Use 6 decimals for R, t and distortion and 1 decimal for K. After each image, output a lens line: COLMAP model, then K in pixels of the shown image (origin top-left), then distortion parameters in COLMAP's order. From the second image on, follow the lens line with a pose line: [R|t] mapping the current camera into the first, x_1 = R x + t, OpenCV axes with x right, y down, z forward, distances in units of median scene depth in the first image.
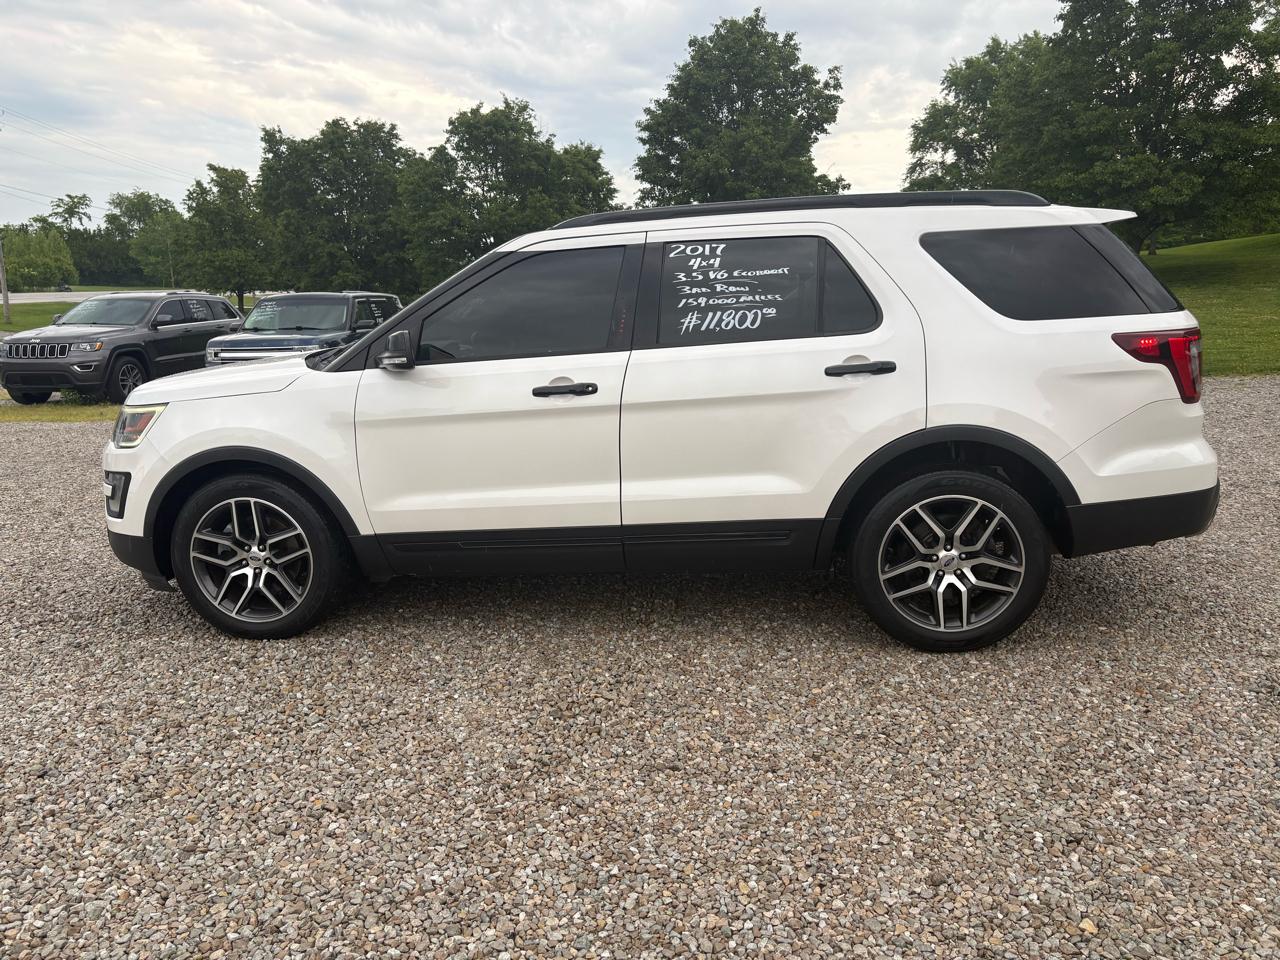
lens RADIAL K [[966.7, 0, 638.2], [0, 966.7, 474.8], [0, 0, 1]] dist [-0.004035, -0.007982]
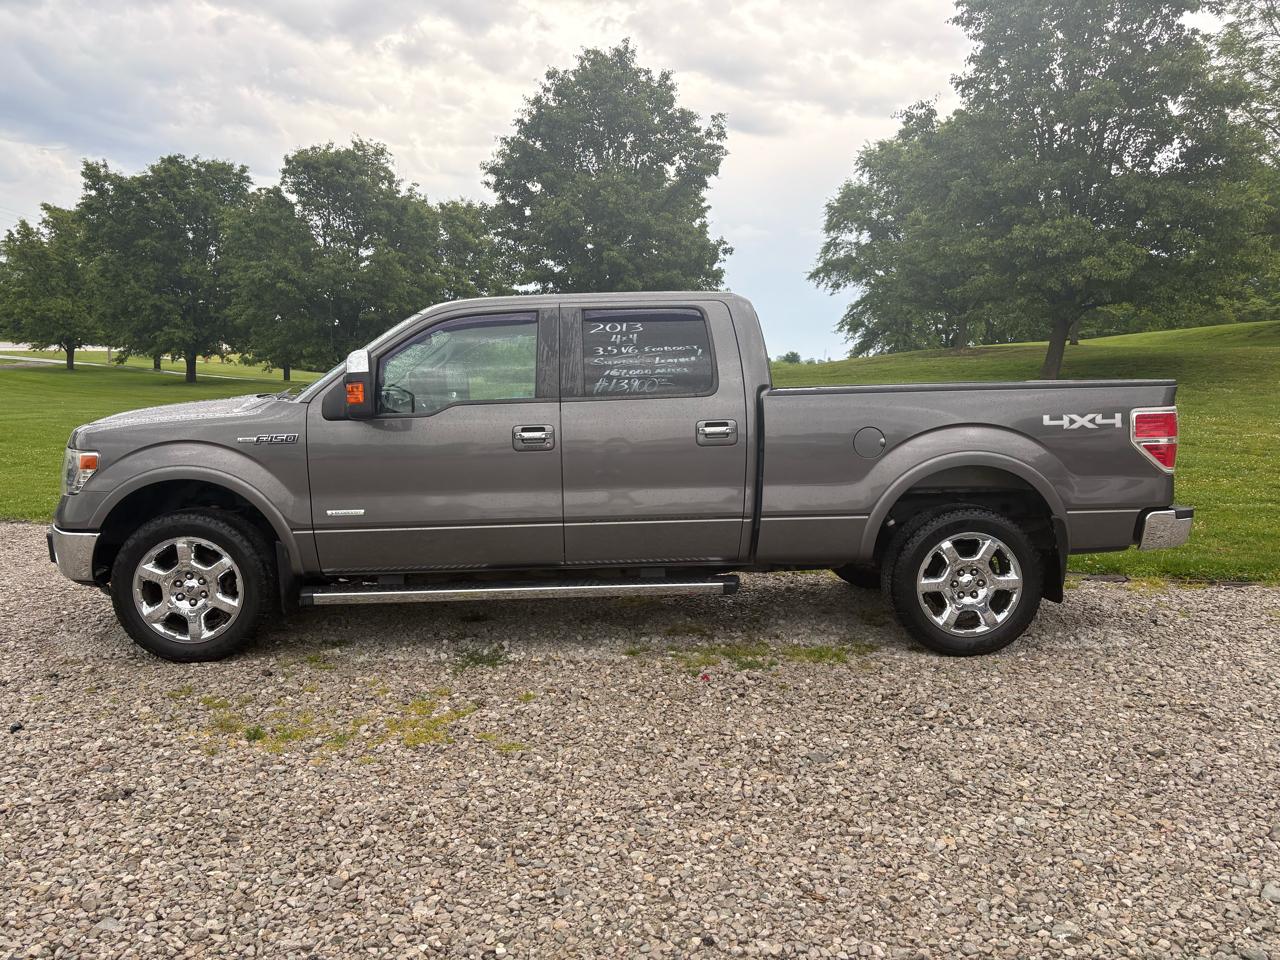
lens RADIAL K [[985.7, 0, 640.0], [0, 985.7, 480.0], [0, 0, 1]] dist [-0.017965, 0.004928]
pose [[0.996209, 0.028684, 0.082131, 0.056686], [-0.022831, 0.997191, -0.071340, -0.026500], [-0.083946, 0.069195, 0.994065, 0.125850]]
